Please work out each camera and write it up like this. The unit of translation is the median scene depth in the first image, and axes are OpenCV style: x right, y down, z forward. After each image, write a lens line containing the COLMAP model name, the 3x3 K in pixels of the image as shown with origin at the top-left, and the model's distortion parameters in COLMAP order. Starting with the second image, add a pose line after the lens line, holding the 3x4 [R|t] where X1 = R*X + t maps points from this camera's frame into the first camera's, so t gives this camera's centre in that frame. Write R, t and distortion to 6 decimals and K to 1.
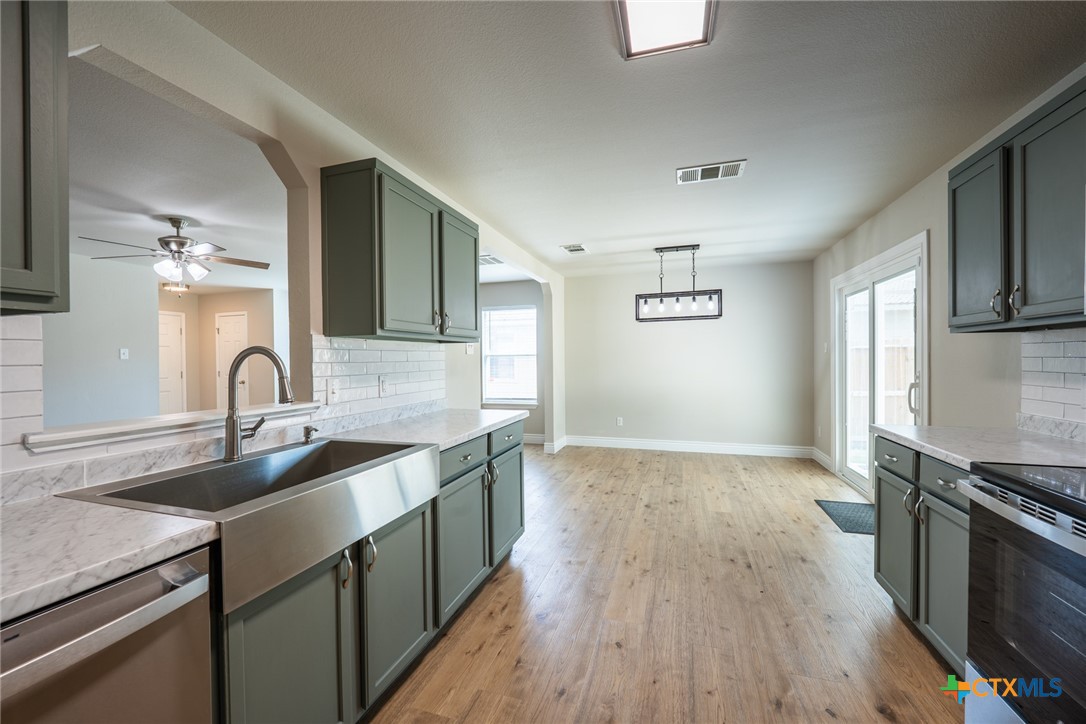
lens RADIAL K [[442.9, 0, 534.5], [0, 442.9, 362.8], [0, 0, 1]] dist [-0.010880, -0.000808]
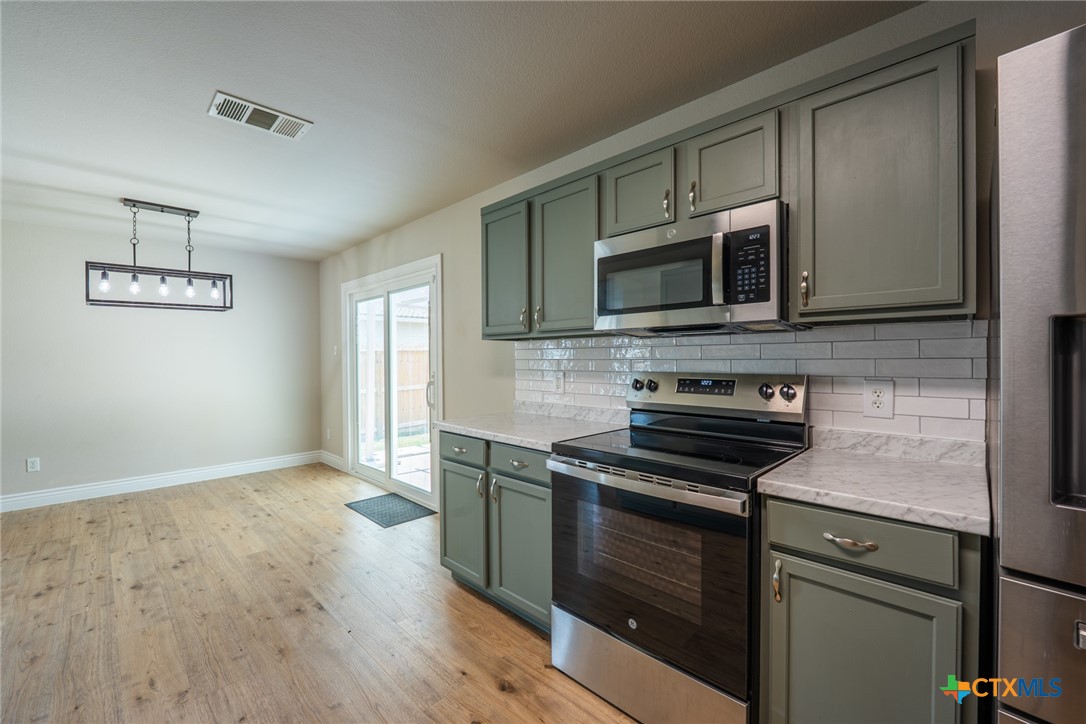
lens RADIAL K [[442.9, 0, 534.5], [0, 442.9, 362.8], [0, 0, 1]] dist [-0.010880, -0.000808]
pose [[0.450121, -0.004744, 0.892955, -0.067102], [0.010934, 0.999940, -0.000199, -0.000897], [-0.892901, 0.009853, 0.450146, 0.218777]]
